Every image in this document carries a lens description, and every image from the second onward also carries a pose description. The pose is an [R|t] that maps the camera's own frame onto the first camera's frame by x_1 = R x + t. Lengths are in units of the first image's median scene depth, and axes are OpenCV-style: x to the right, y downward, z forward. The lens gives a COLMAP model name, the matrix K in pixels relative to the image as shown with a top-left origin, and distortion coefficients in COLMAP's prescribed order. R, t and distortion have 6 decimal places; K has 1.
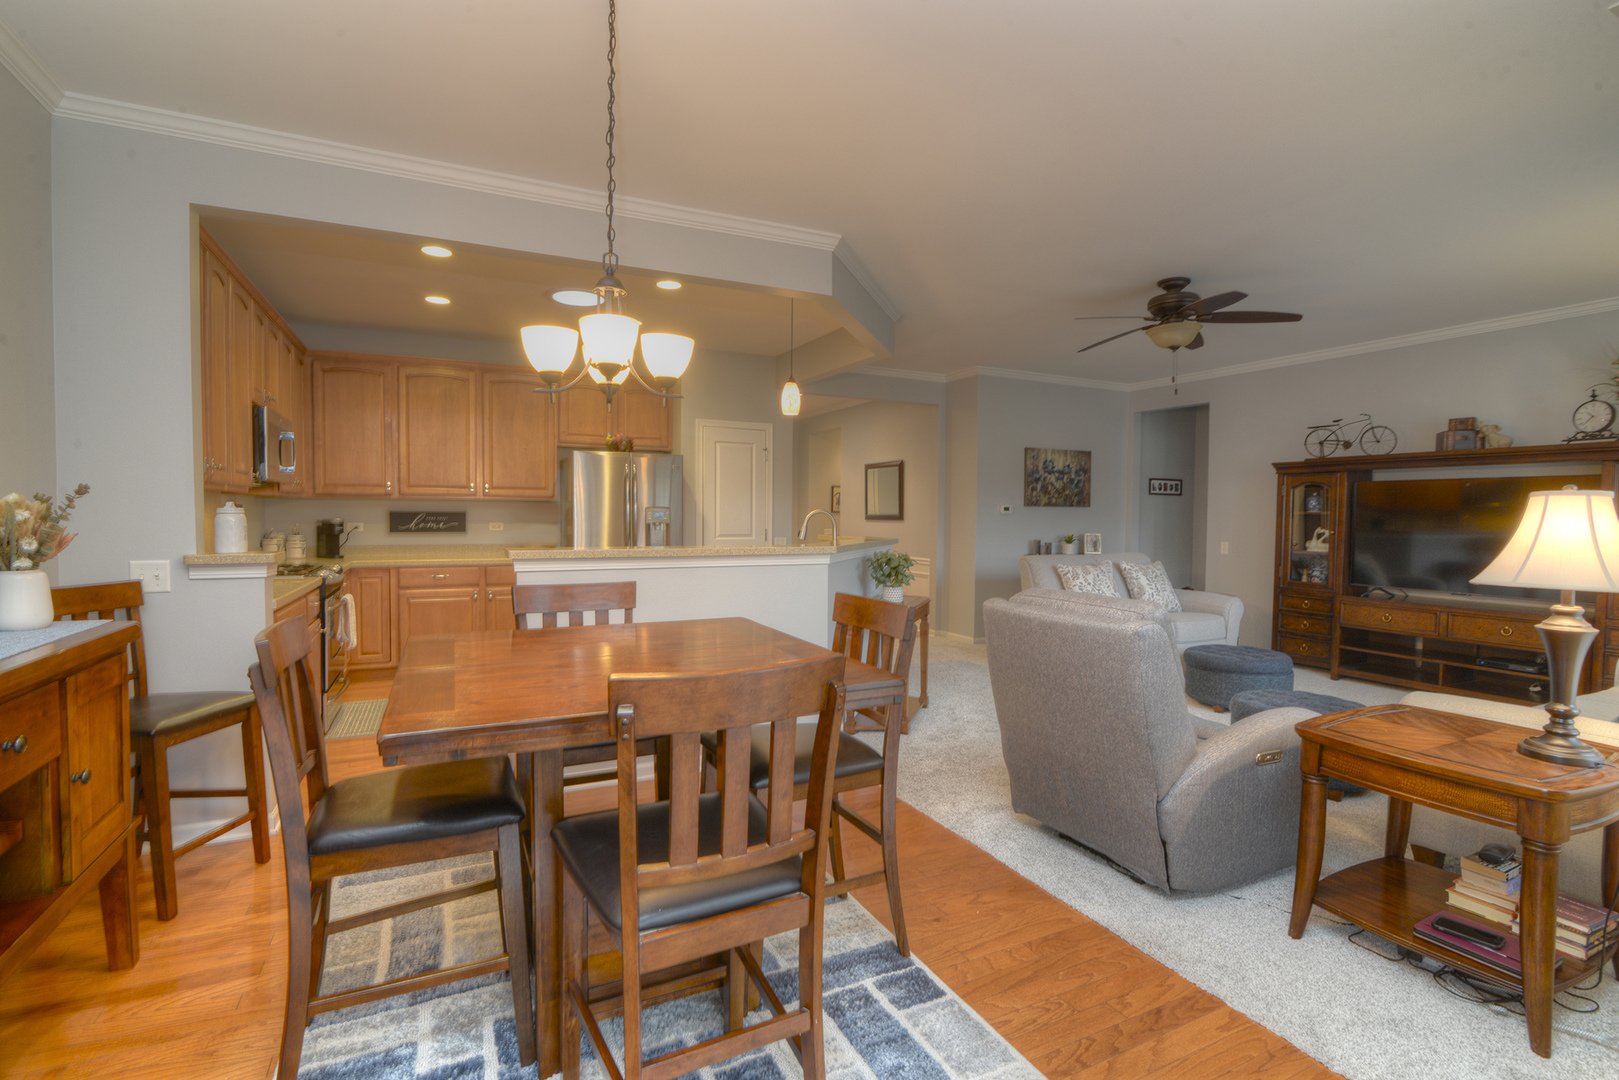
lens RADIAL K [[742.0, 0, 801.4], [0, 742.0, 539.9], [0, 0, 1]] dist [-0.018393, 0.000166]
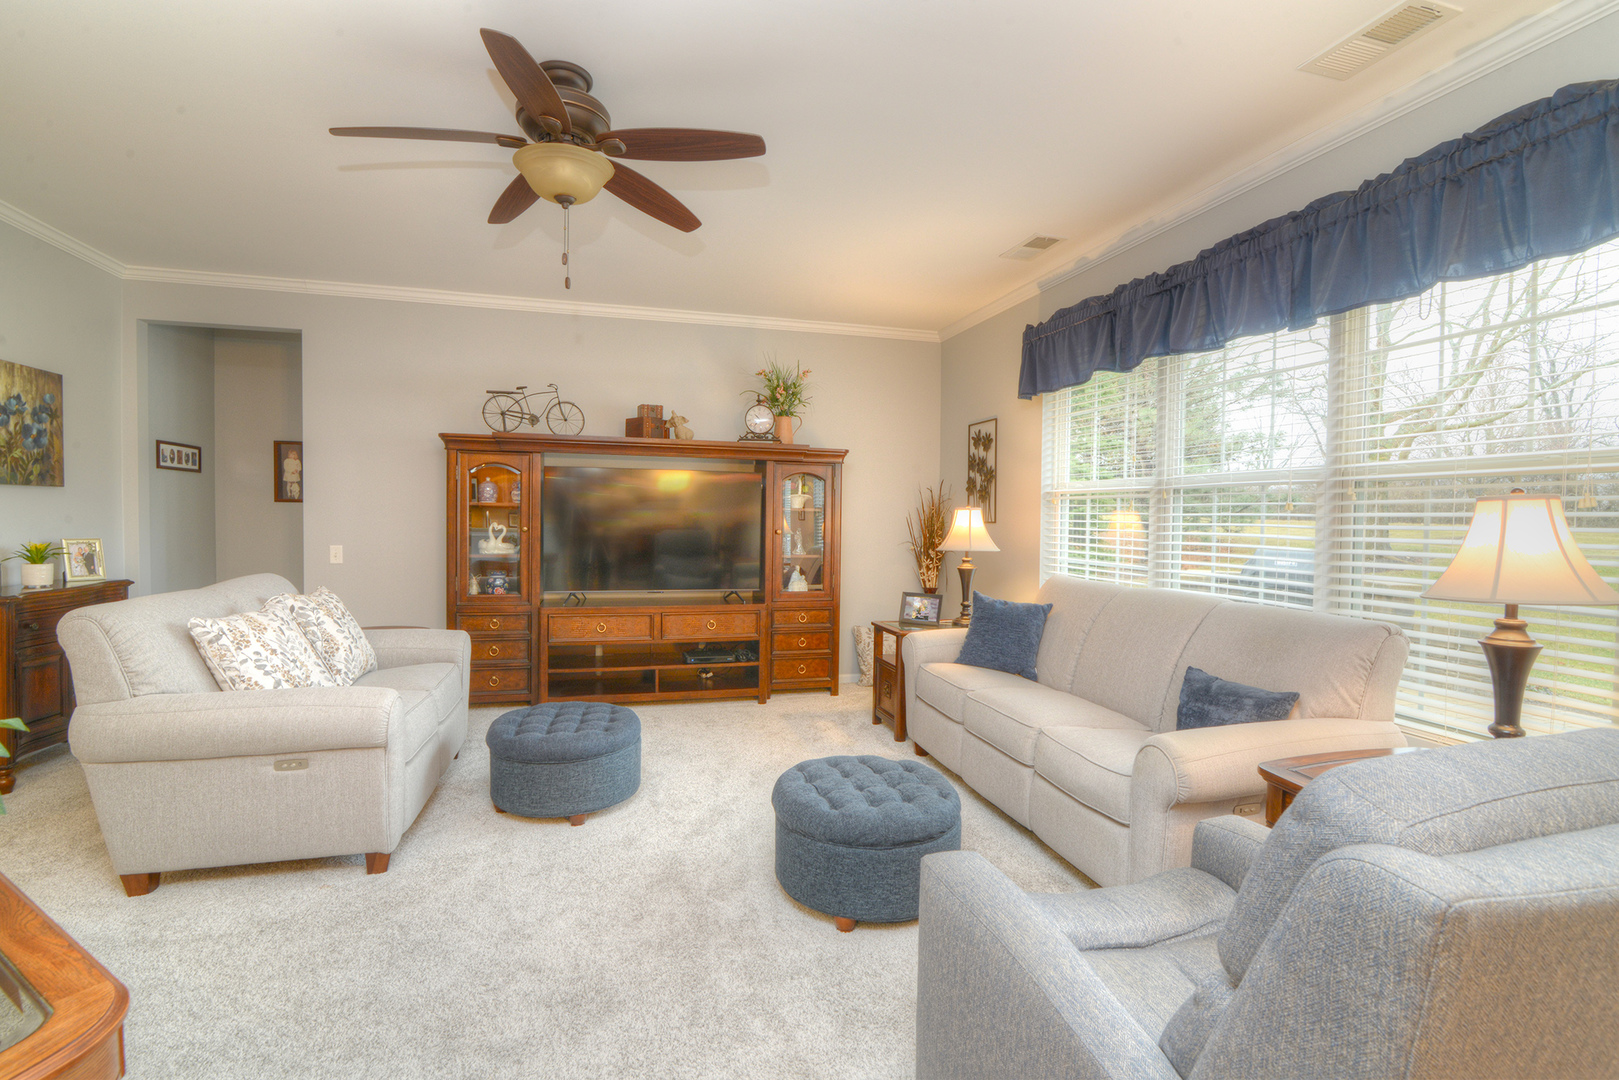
lens RADIAL K [[742.0, 0, 801.4], [0, 742.0, 539.9], [0, 0, 1]] dist [-0.018393, 0.000166]
pose [[0.187237, -0.037749, 0.981589, -0.003078], [0.021701, 0.999176, 0.034286, -0.019801], [-0.982075, 0.014882, 0.187902, 0.572746]]
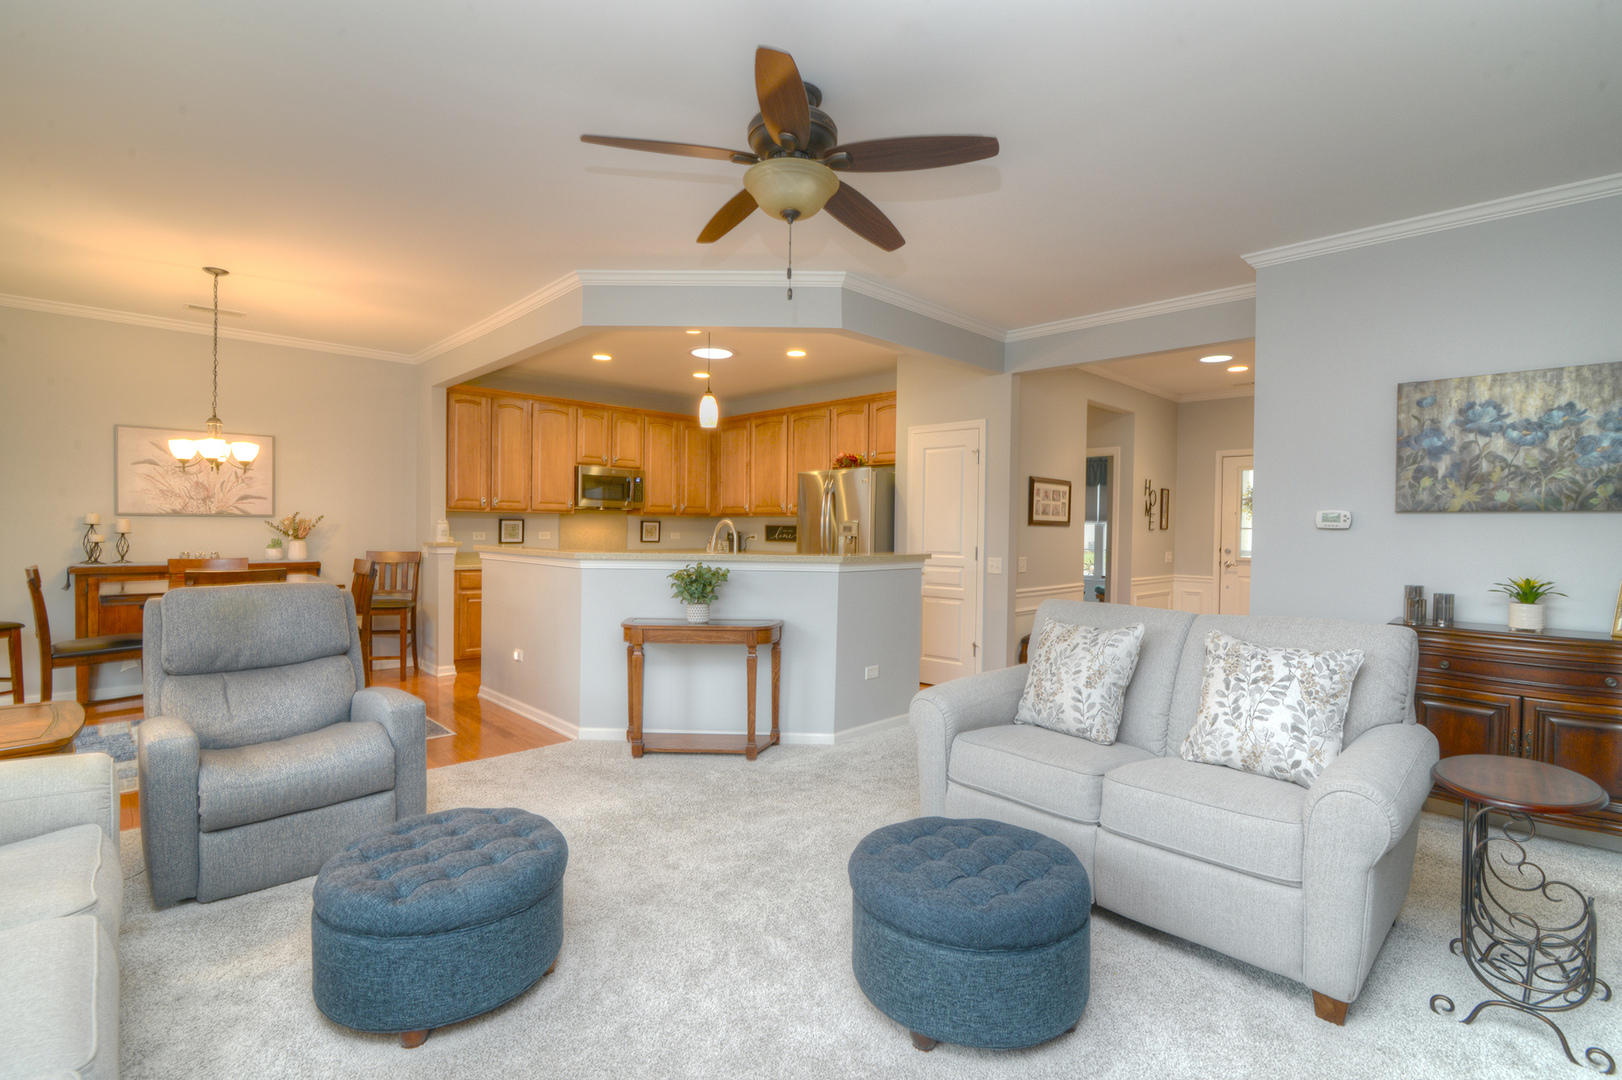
lens RADIAL K [[743.4, 0, 802.9], [0, 743.4, 539.9], [0, 0, 1]] dist [-0.018393, 0.000166]
pose [[0.307226, 0.014816, -0.951521, 0.811858], [-0.042560, 0.999092, 0.001815, -0.018192], [0.950684, 0.039939, 0.307578, 0.674024]]
